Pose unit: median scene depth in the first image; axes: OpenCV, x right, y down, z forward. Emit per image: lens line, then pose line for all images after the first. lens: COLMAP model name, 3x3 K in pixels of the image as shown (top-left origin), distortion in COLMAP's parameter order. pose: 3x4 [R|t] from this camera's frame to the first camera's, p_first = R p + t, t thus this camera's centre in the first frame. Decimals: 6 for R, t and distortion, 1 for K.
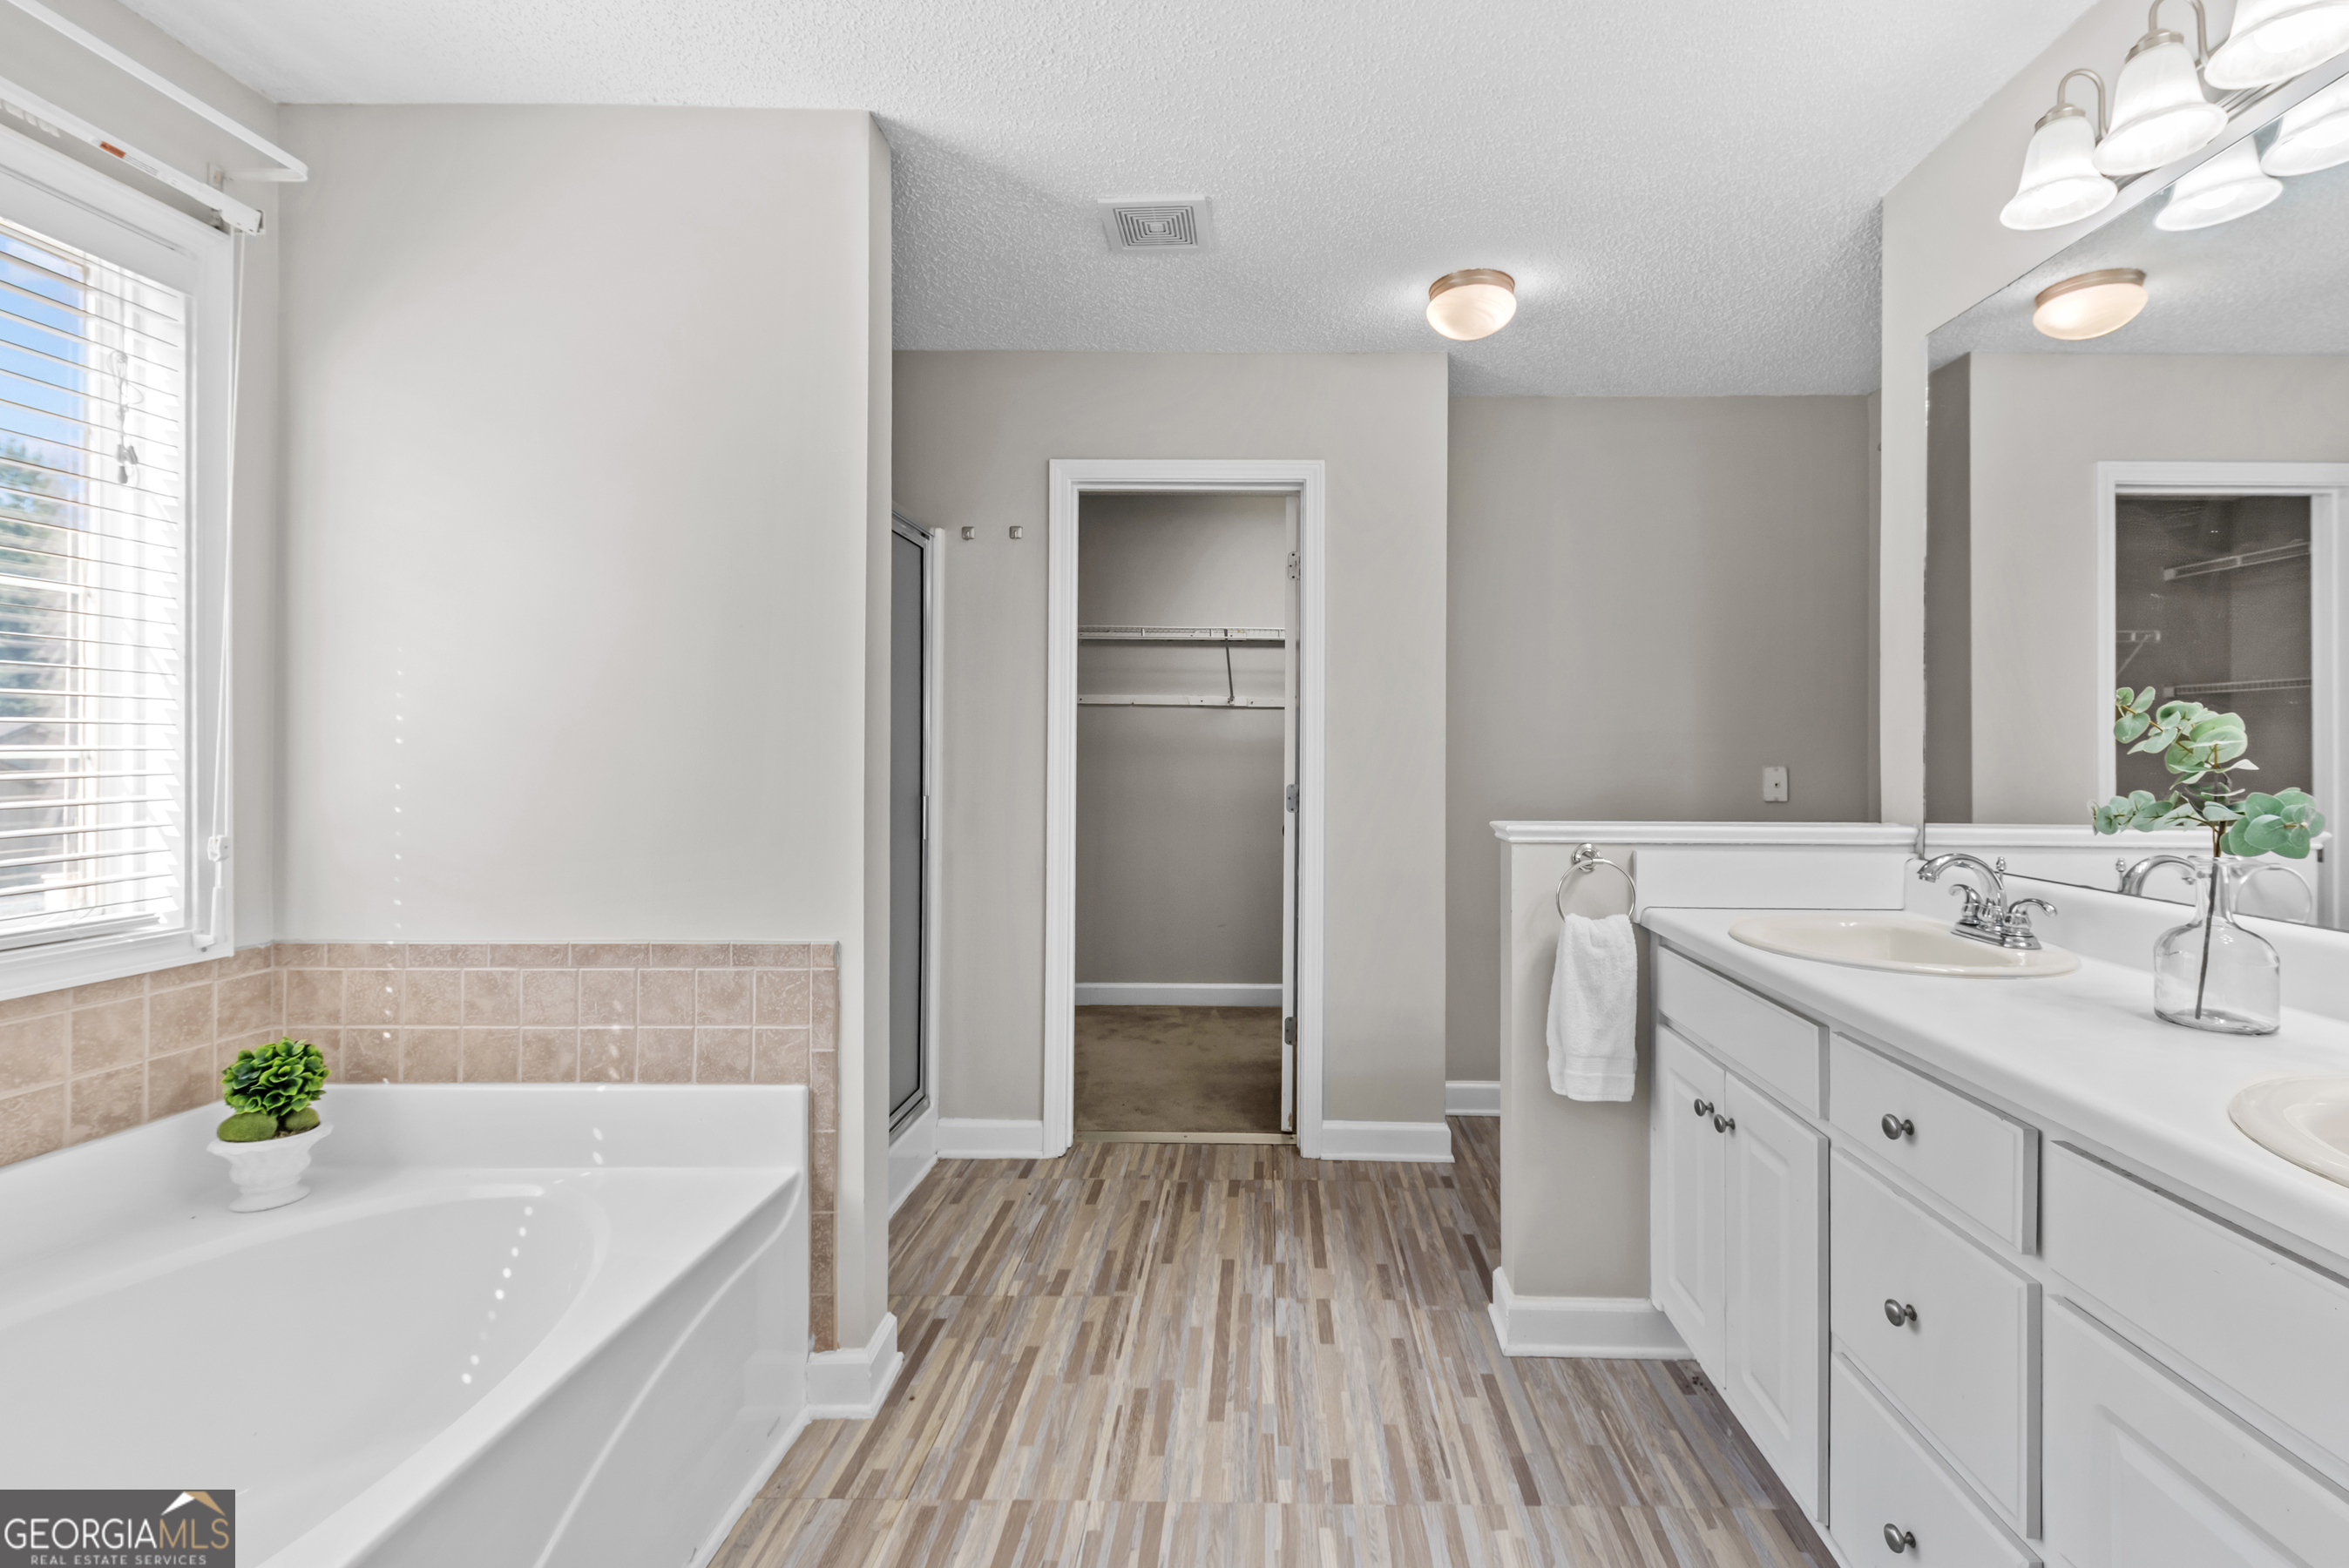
lens RADIAL K [[1063.1, 0, 1356.1], [0, 1063.1, 770.4], [0, 0, 1]] dist [0.007381, -0.000765]
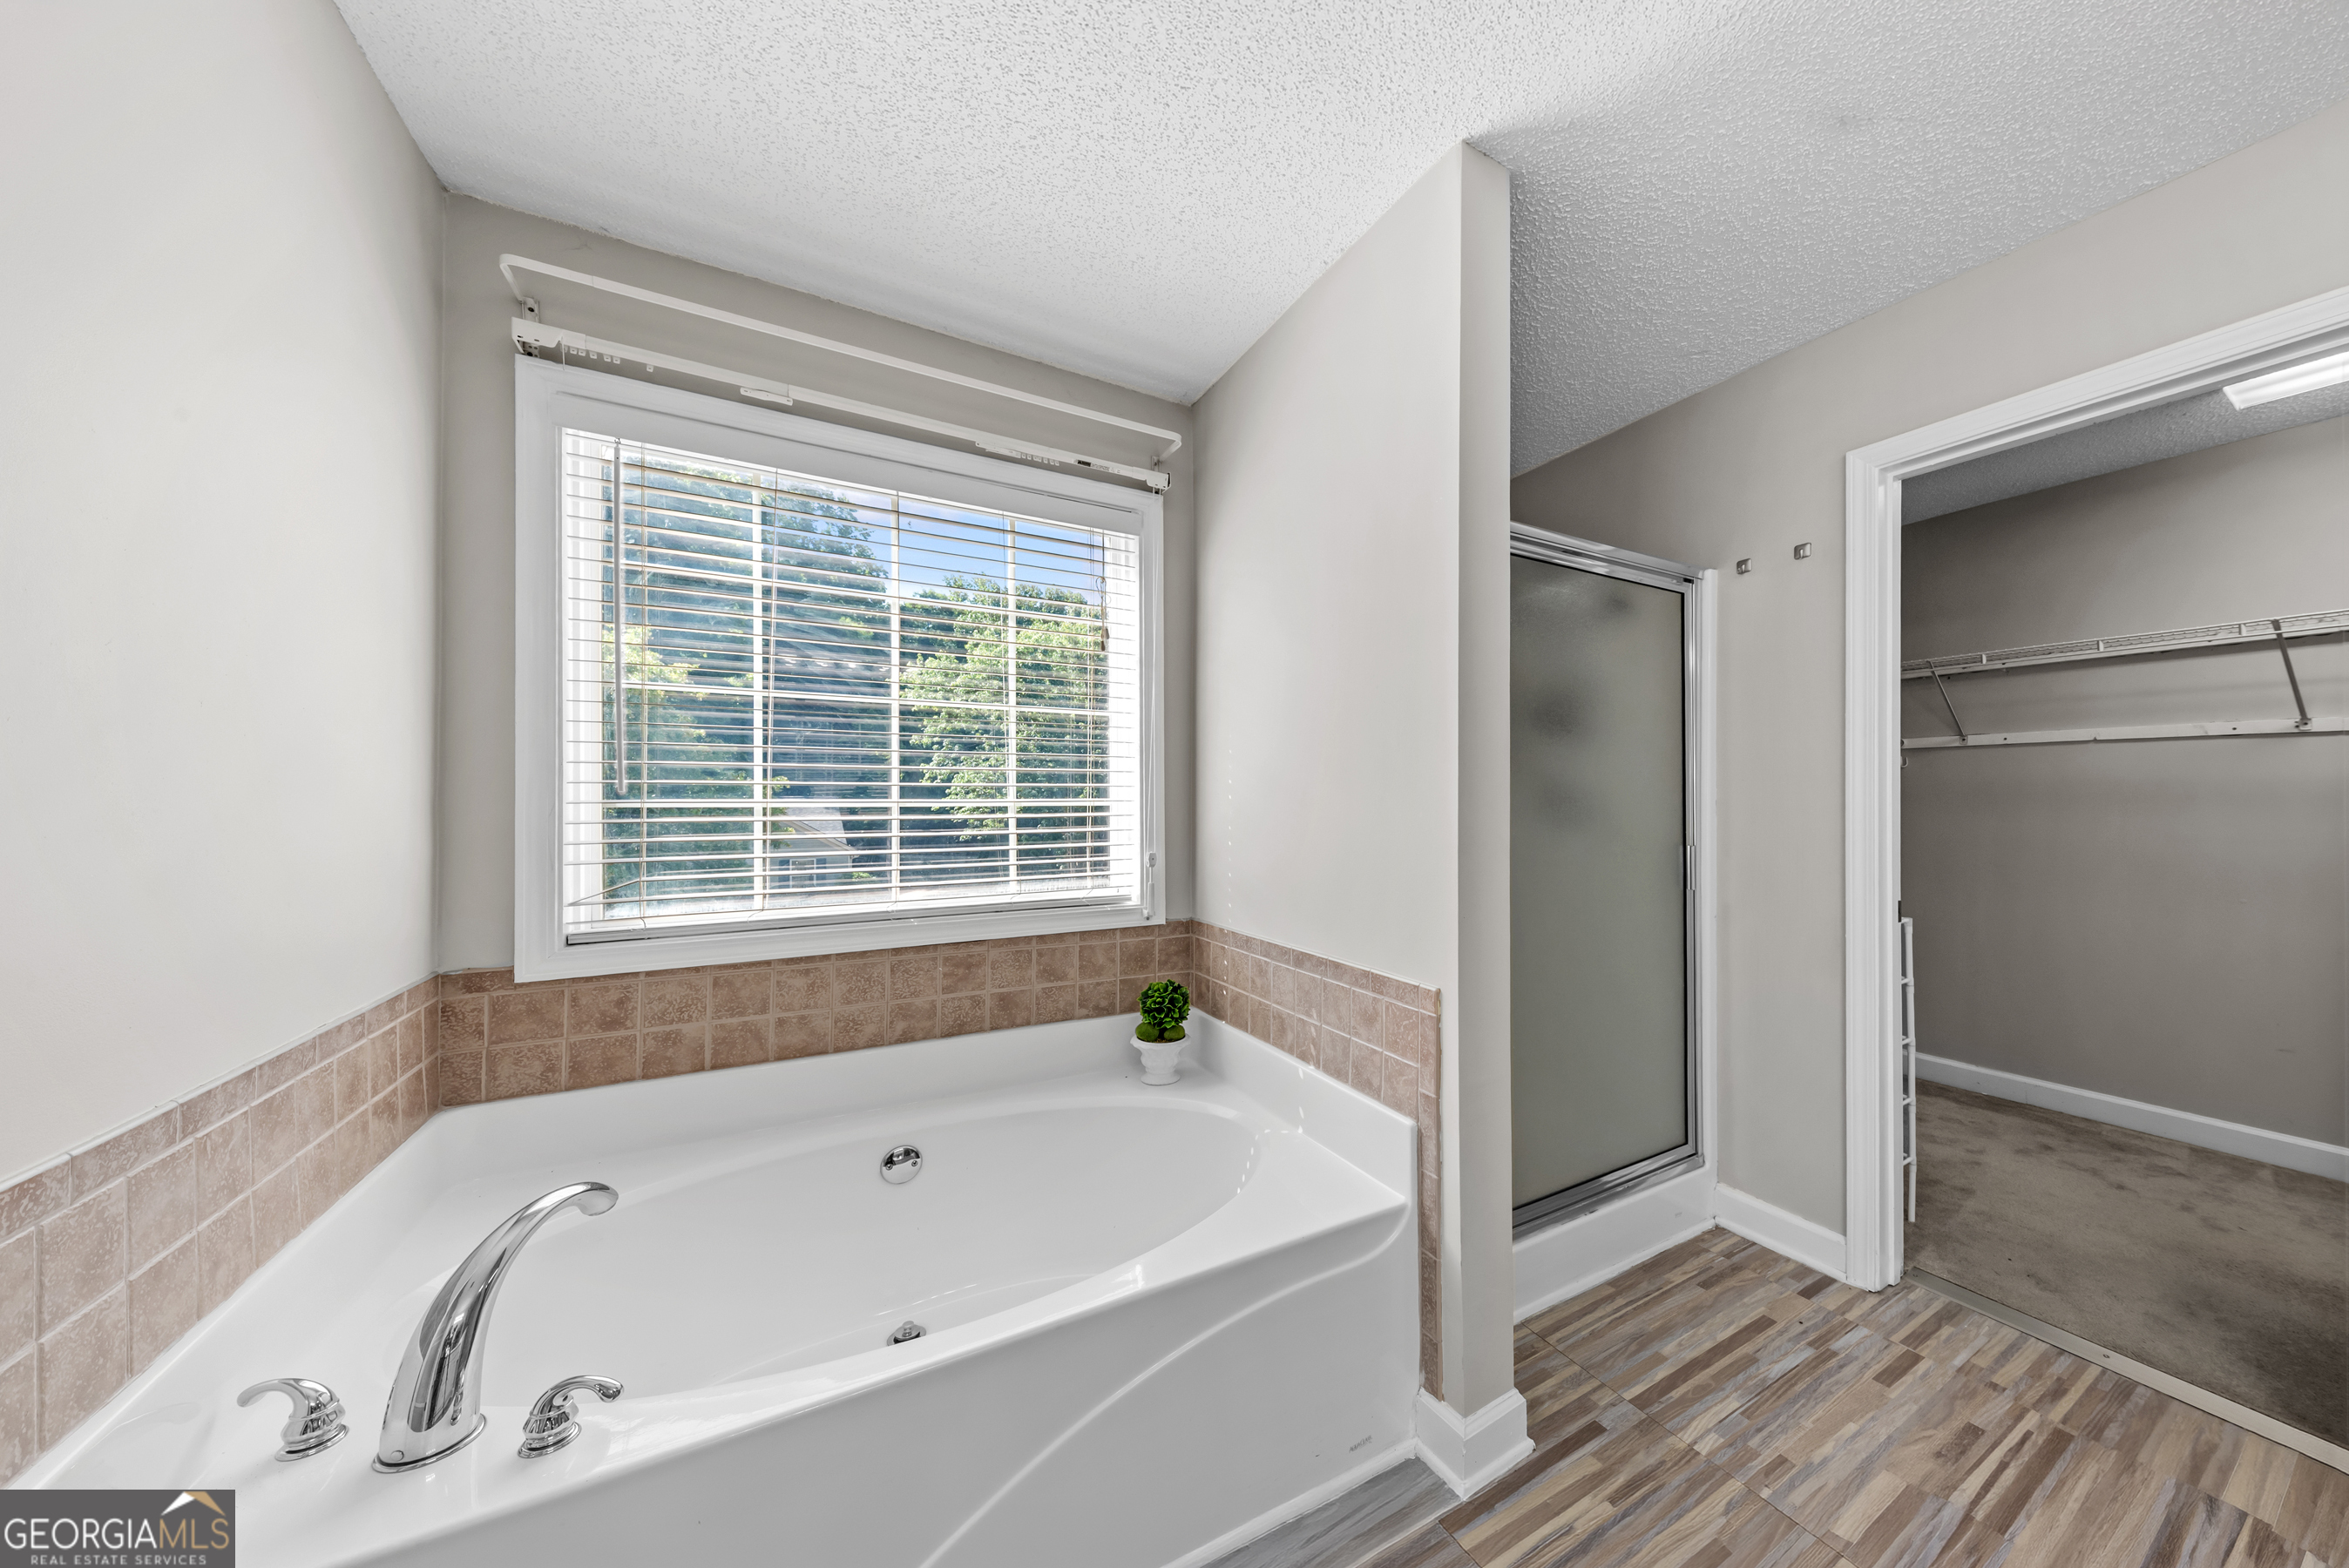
lens RADIAL K [[809.1, 0, 1170.8], [0, 809.1, 796.5], [0, 0, 1]] dist [0.001583, -0.000350]
pose [[0.449028, -0.011055, -0.893449, 0.077530], [-0.012136, 0.999756, -0.018470, -0.001787], [0.893435, 0.019136, 0.448784, 0.418430]]
